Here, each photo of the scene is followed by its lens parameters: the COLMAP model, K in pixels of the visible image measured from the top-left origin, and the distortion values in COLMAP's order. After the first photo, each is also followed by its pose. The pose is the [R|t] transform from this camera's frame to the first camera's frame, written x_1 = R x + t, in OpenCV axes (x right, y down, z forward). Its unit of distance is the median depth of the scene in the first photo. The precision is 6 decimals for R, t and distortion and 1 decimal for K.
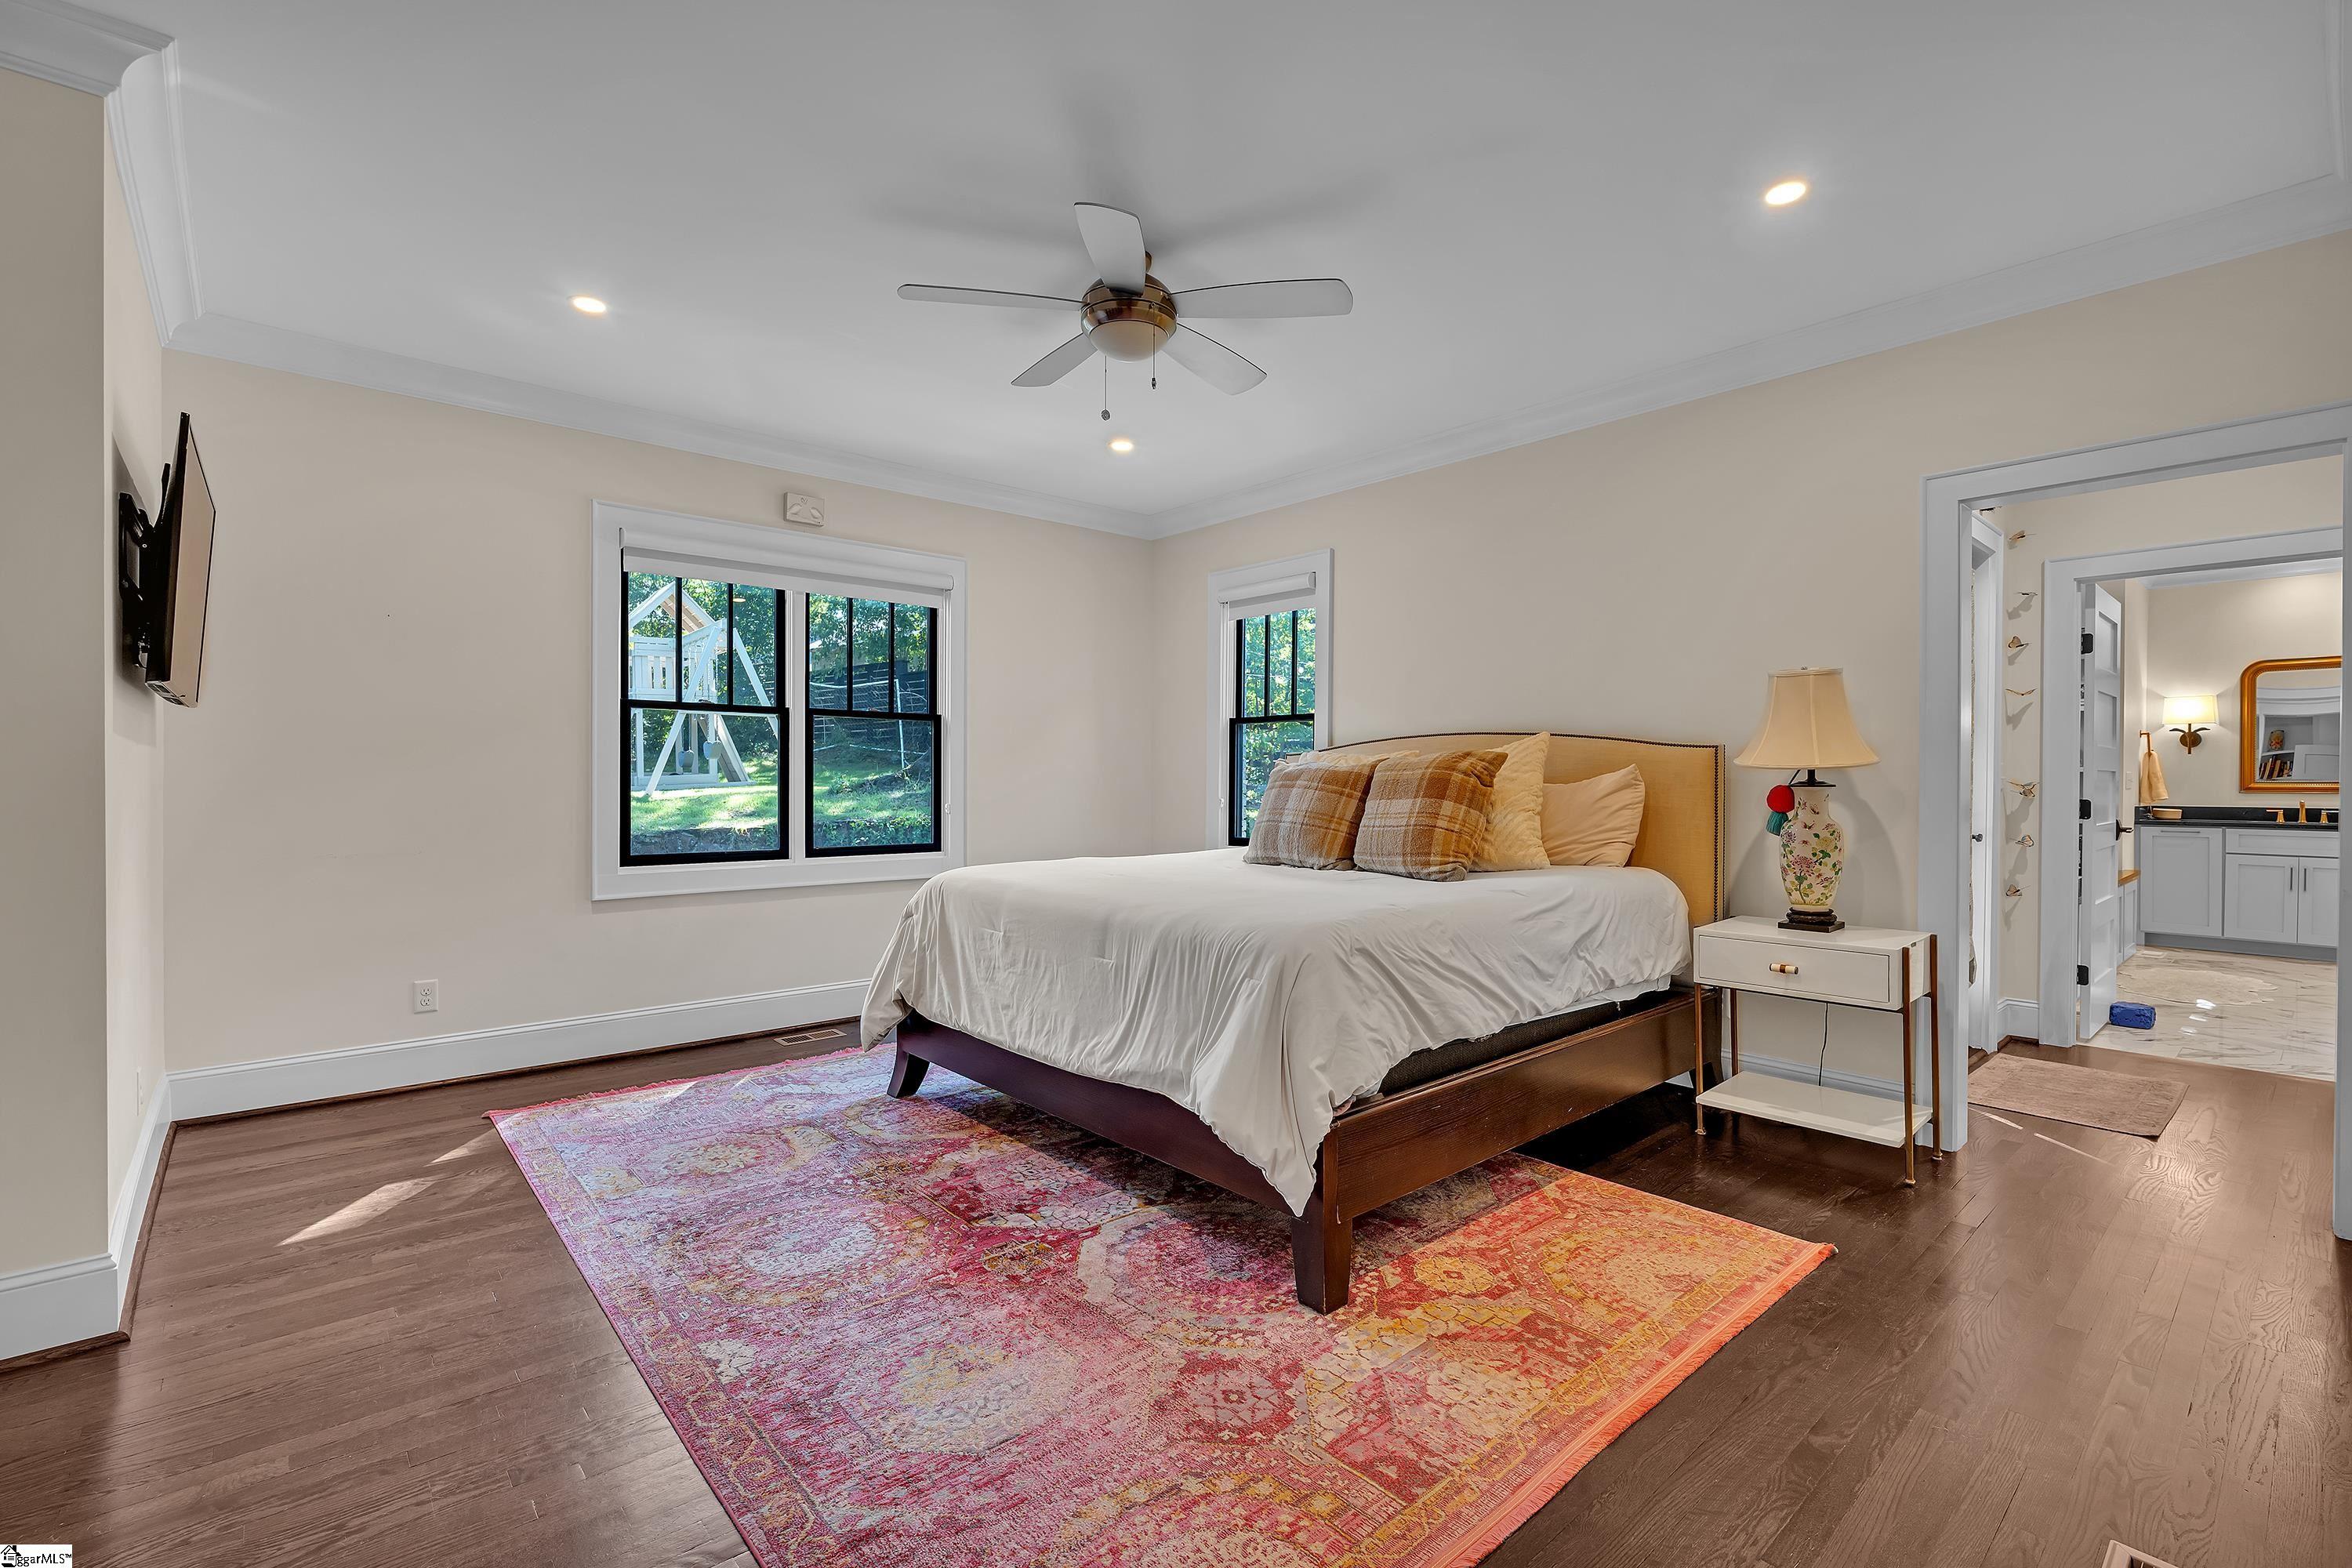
lens RADIAL K [[1022.6, 0, 1171.6], [0, 1022.6, 780.4], [0, 0, 1]] dist [-0.007167, 0.001886]
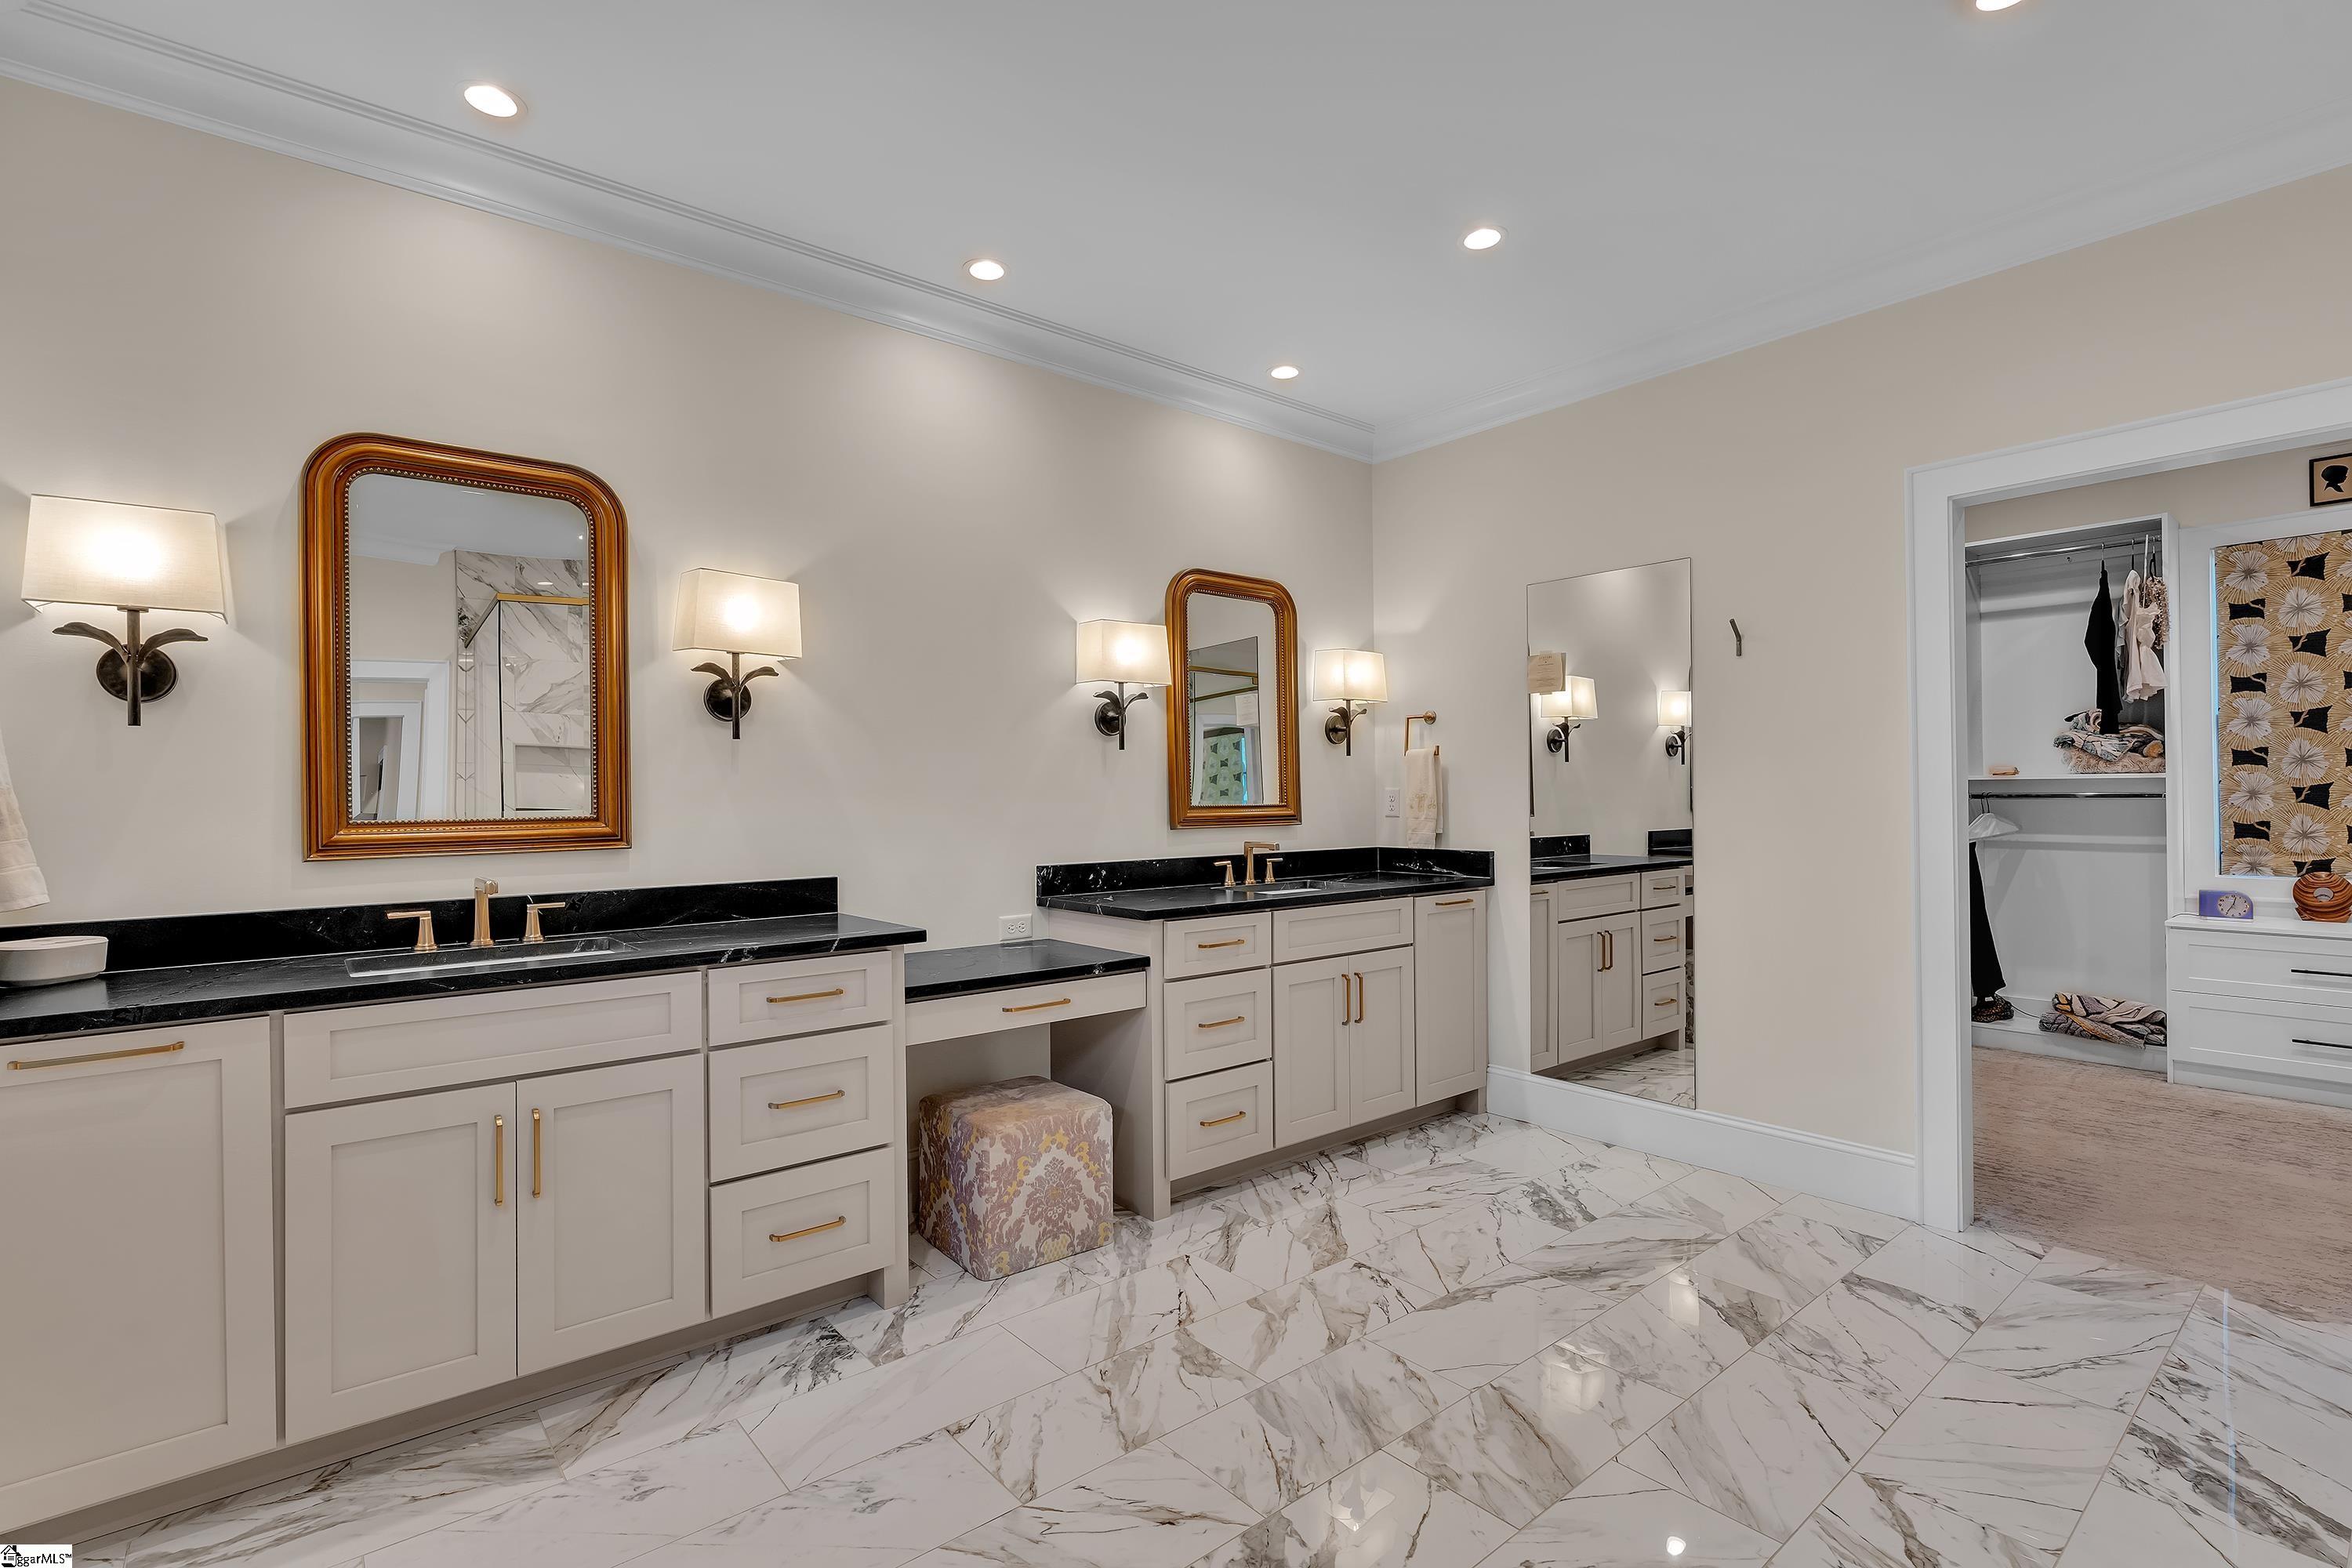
lens RADIAL K [[1022.6, 0, 1174.5], [0, 1022.6, 784.3], [0, 0, 1]] dist [-0.007167, 0.001886]
pose [[-0.029829, 0.003252, 0.999550, 0.747835], [0.001365, 0.999994, -0.003213, -0.008320], [-0.999554, 0.001269, -0.029833, 0.757256]]
